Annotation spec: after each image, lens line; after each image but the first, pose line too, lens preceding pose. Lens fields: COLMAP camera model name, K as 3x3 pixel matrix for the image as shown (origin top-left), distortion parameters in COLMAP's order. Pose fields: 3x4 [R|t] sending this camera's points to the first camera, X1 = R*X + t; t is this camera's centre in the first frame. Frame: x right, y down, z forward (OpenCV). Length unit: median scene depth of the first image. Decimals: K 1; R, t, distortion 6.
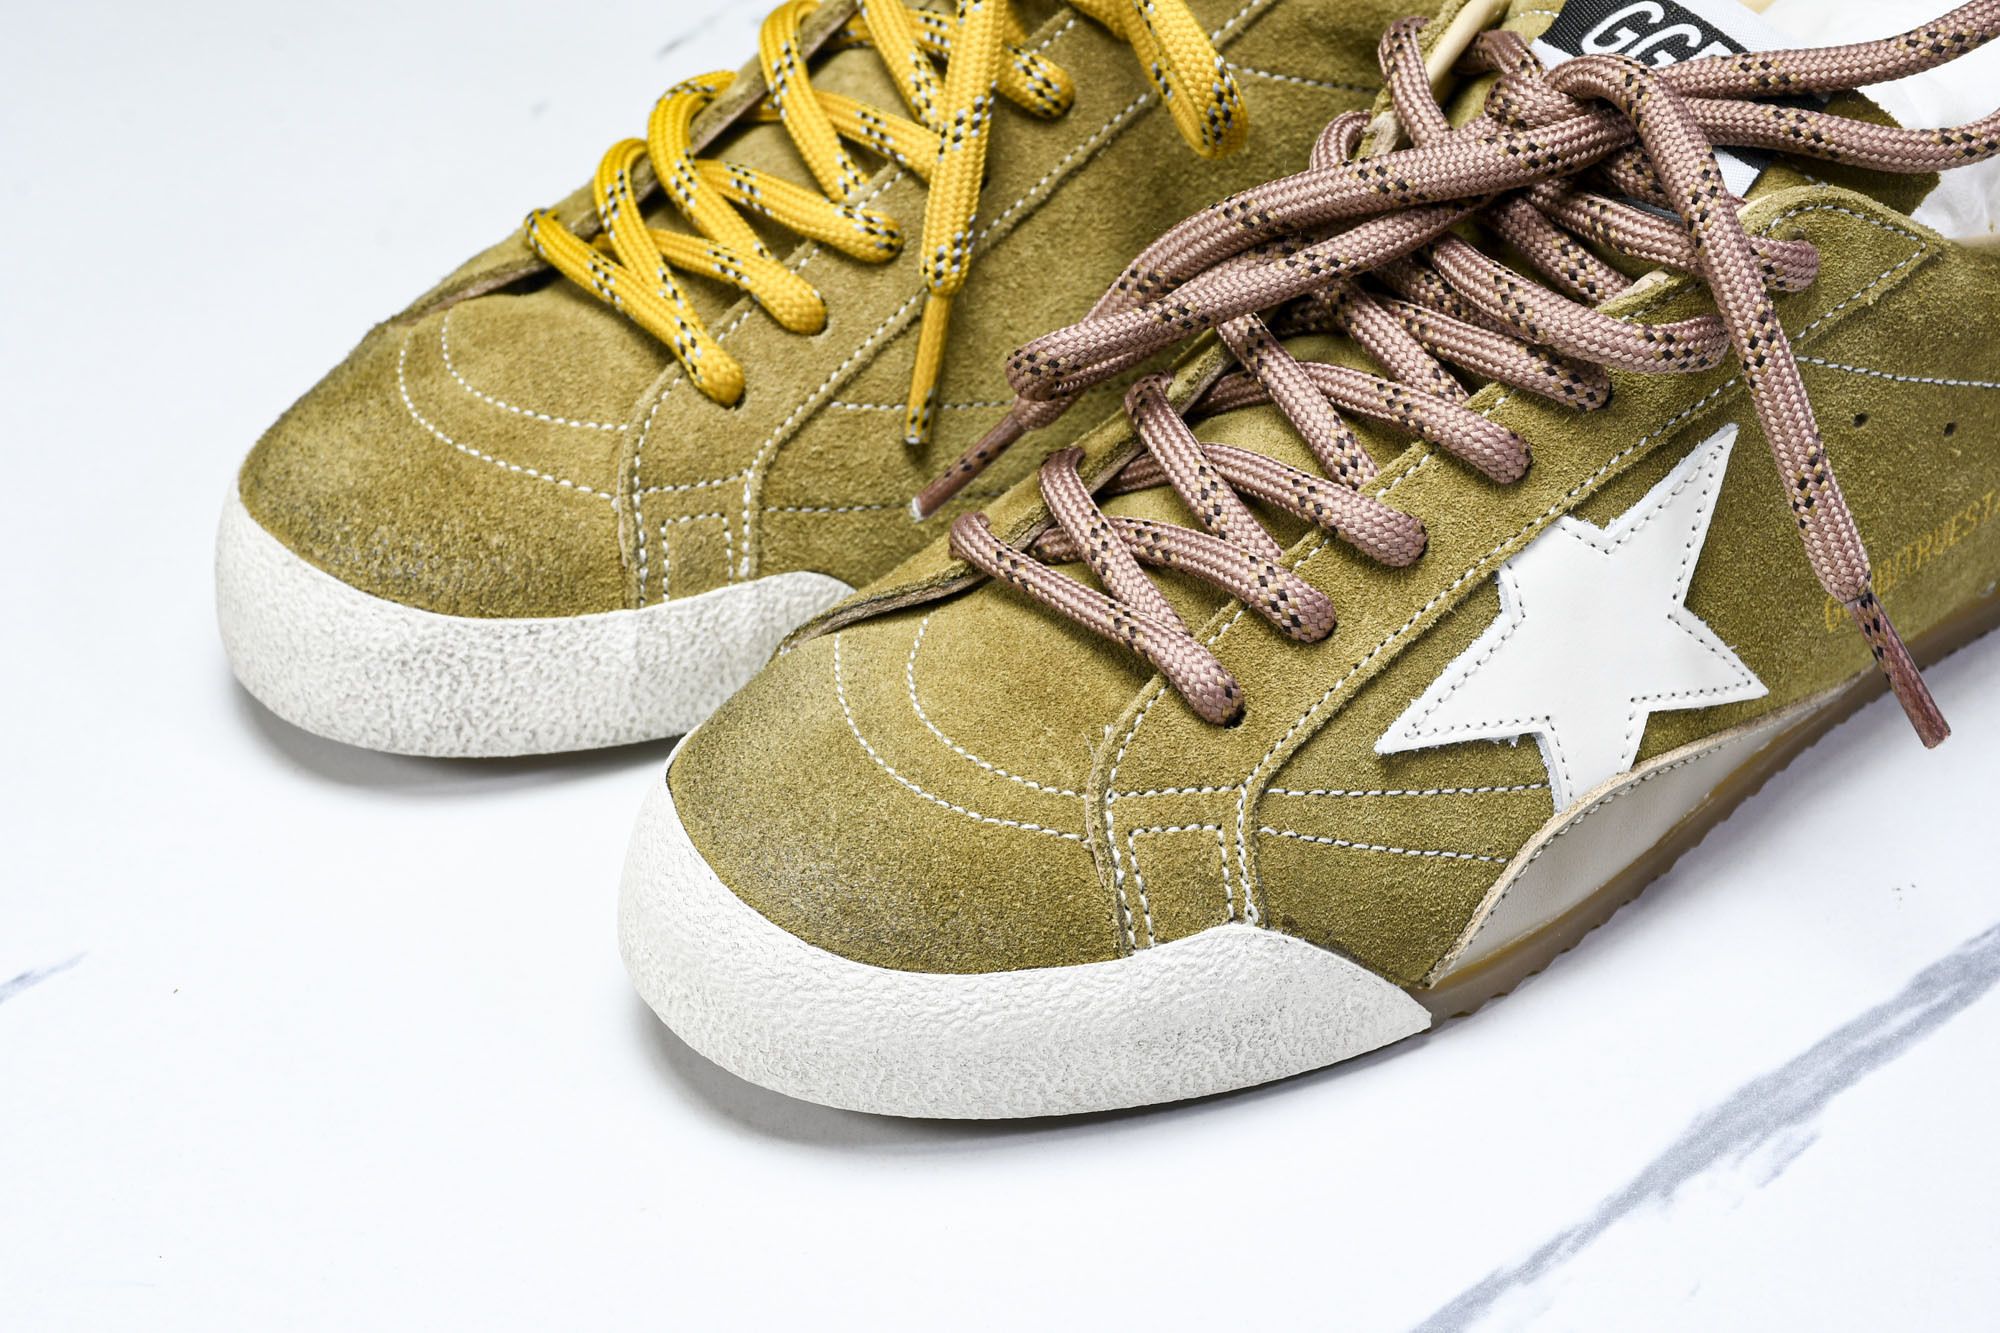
lens RADIAL K [[5162.8, 0, 1000.0], [0, 5162.8, 666.5], [0, 0, 1]] dist [0.466807, 0.952589]
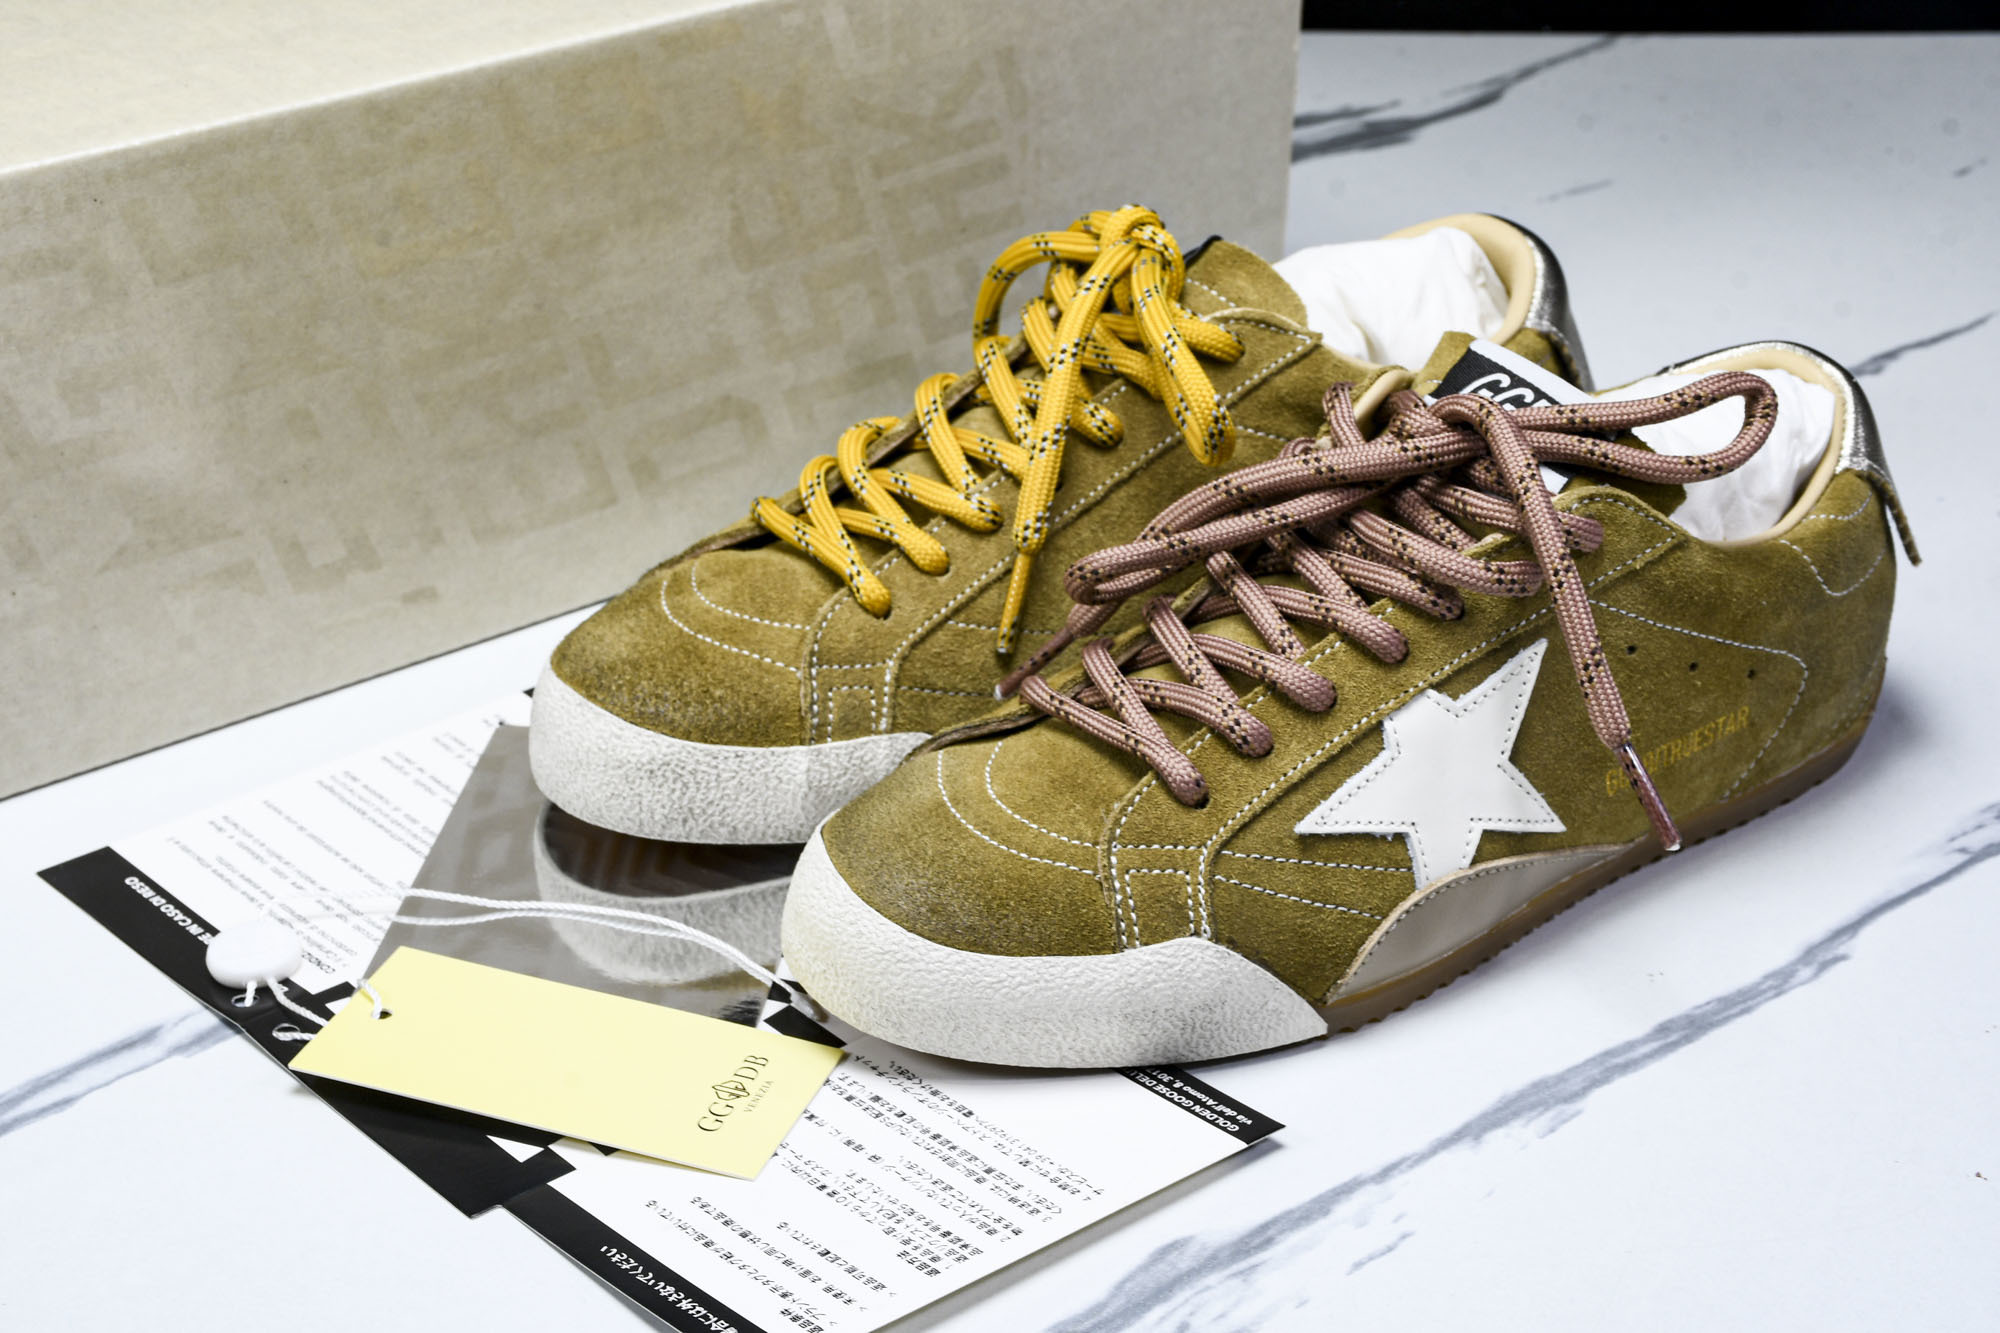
lens RADIAL K [[4124.0, 0, 1000.0], [0, 4124.0, 666.5], [0, 0, 1]] dist [0.316181, 0.276271]
pose [[0.998009, 0.052501, -0.034940, 0.026619], [-0.057224, 0.986753, -0.151800, 0.154174], [0.026507, 0.153497, 0.987794, -0.185193]]
